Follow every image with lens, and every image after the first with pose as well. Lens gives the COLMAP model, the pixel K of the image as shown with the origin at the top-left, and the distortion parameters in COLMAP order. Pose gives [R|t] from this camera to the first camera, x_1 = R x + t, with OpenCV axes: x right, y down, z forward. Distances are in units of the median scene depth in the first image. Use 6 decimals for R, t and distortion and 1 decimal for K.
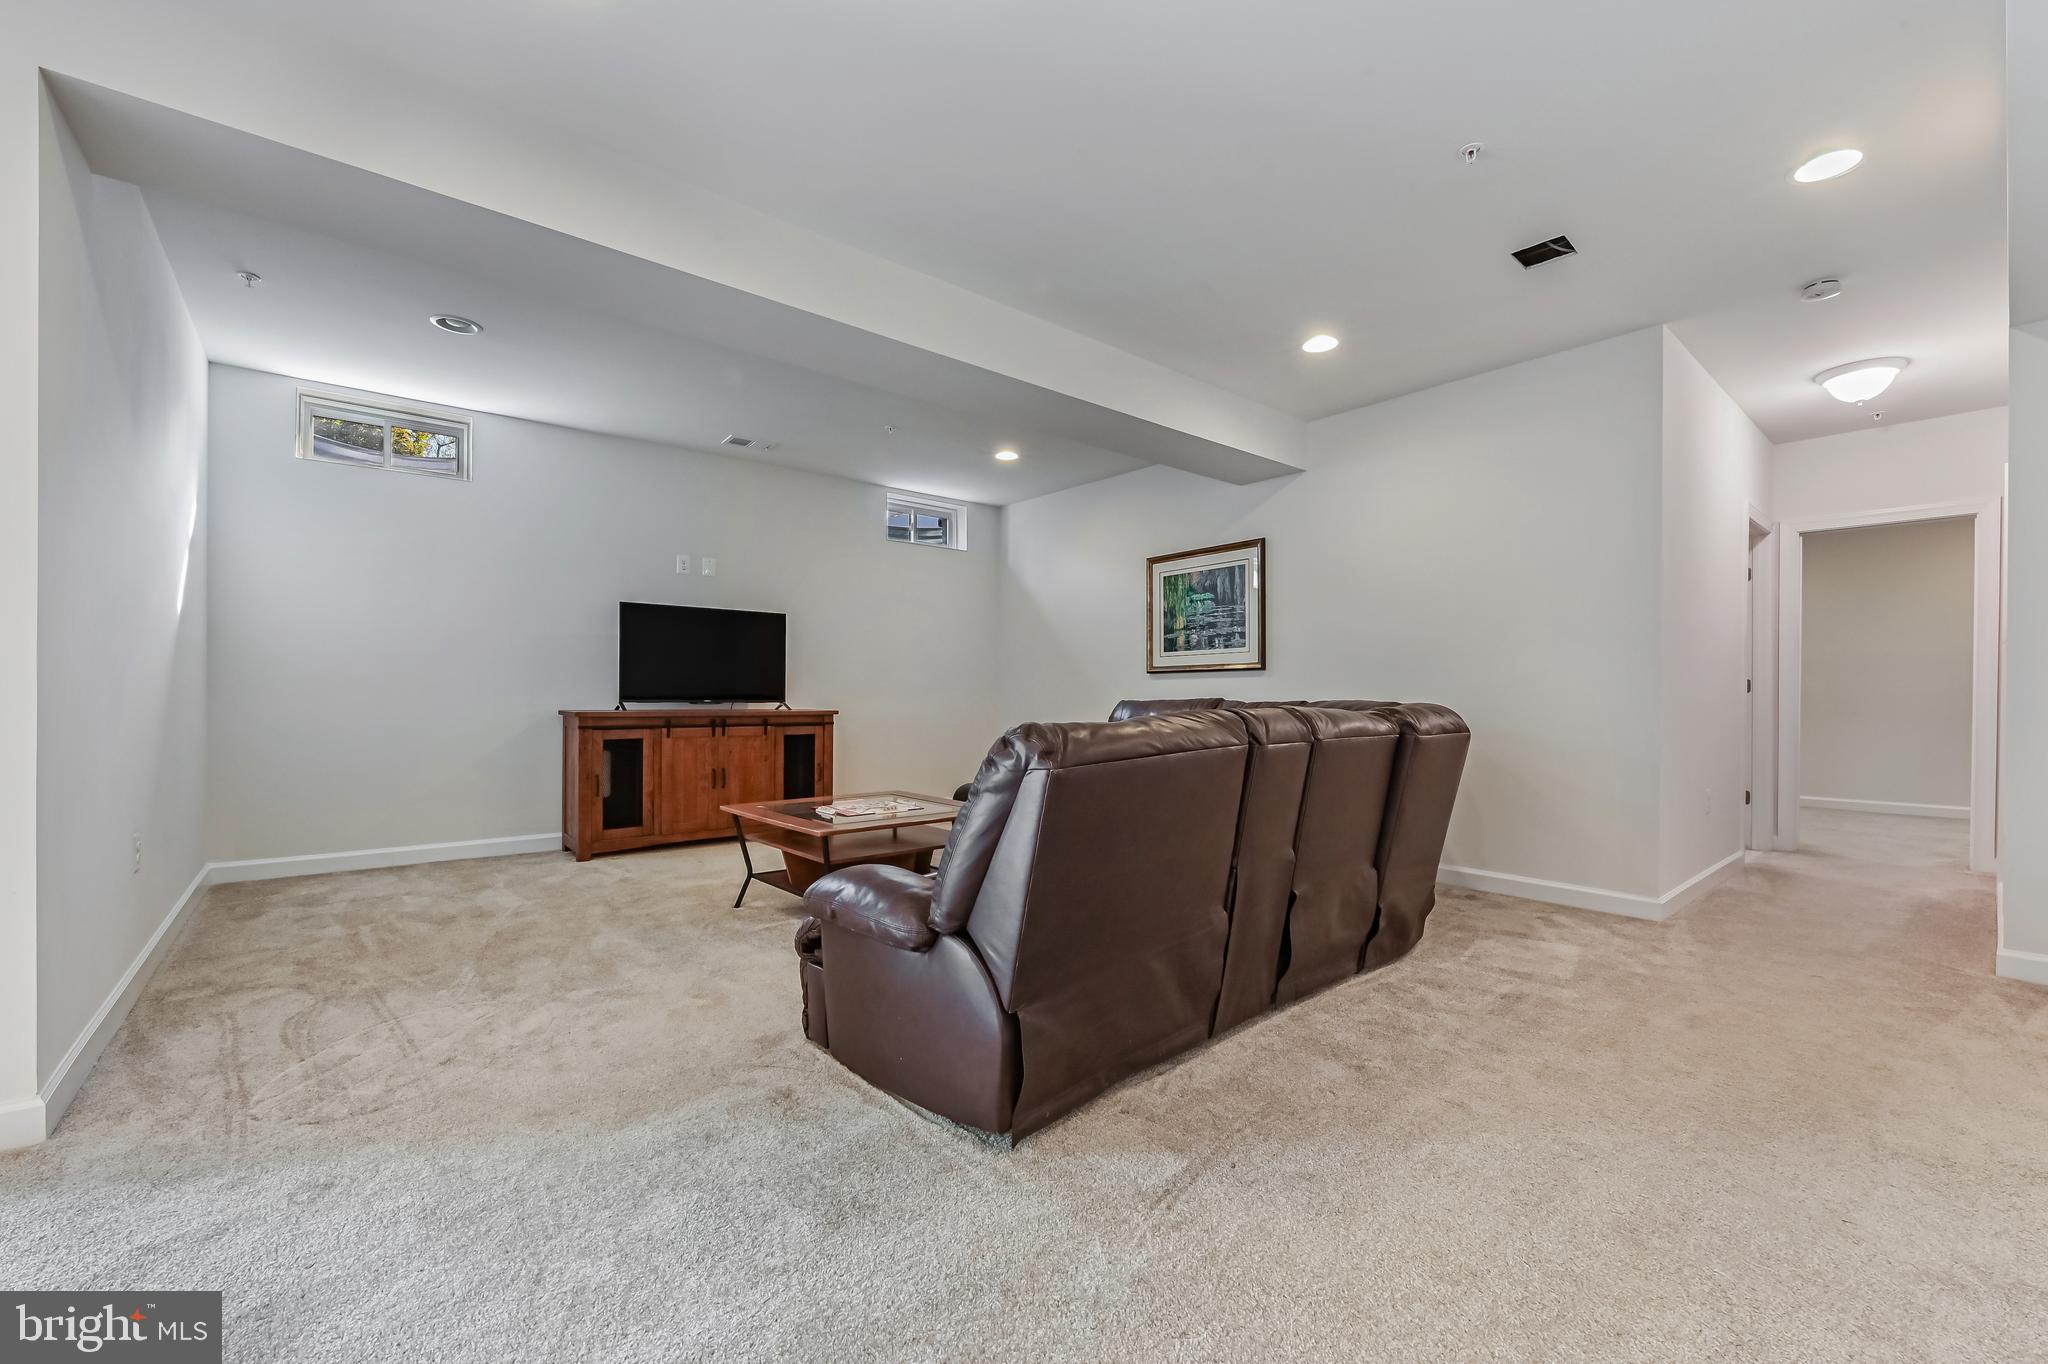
lens RADIAL K [[826.7, 0, 1019.6], [0, 826.7, 693.8], [0, 0, 1]] dist [-0.002678, -0.000123]
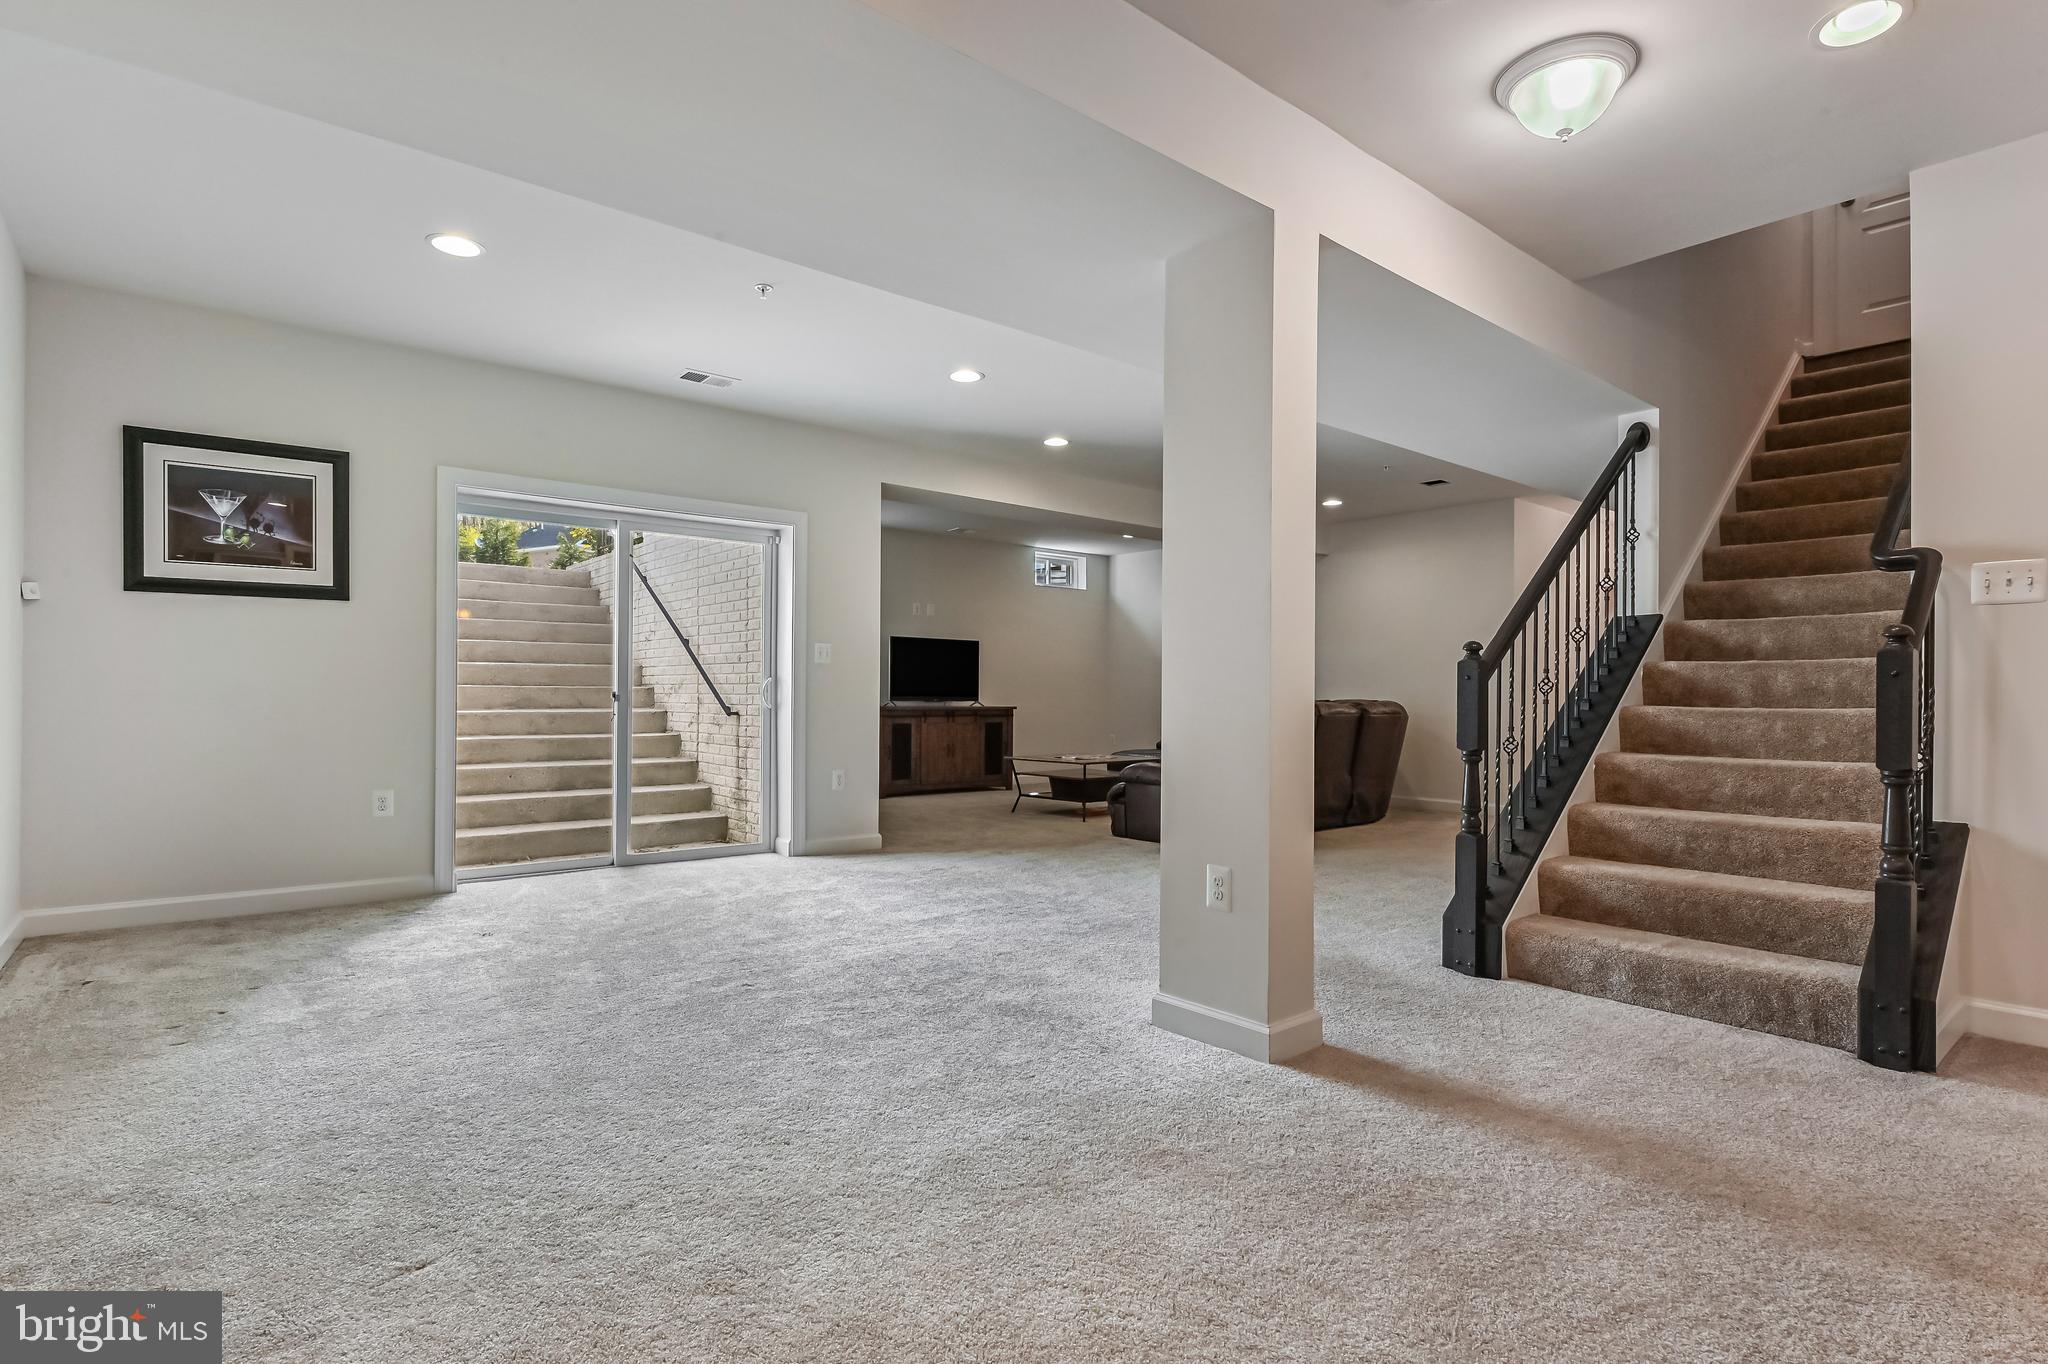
lens RADIAL K [[979.3, 0, 1025.6], [0, 979.3, 694.8], [0, 0, 1]] dist [0.001858, 0.000411]
pose [[1.000000, 0.000685, -0.000198, -0.426430], [-0.000684, 0.999999, 0.000796, -0.004545], [0.000198, -0.000796, 1.000000, -1.583100]]
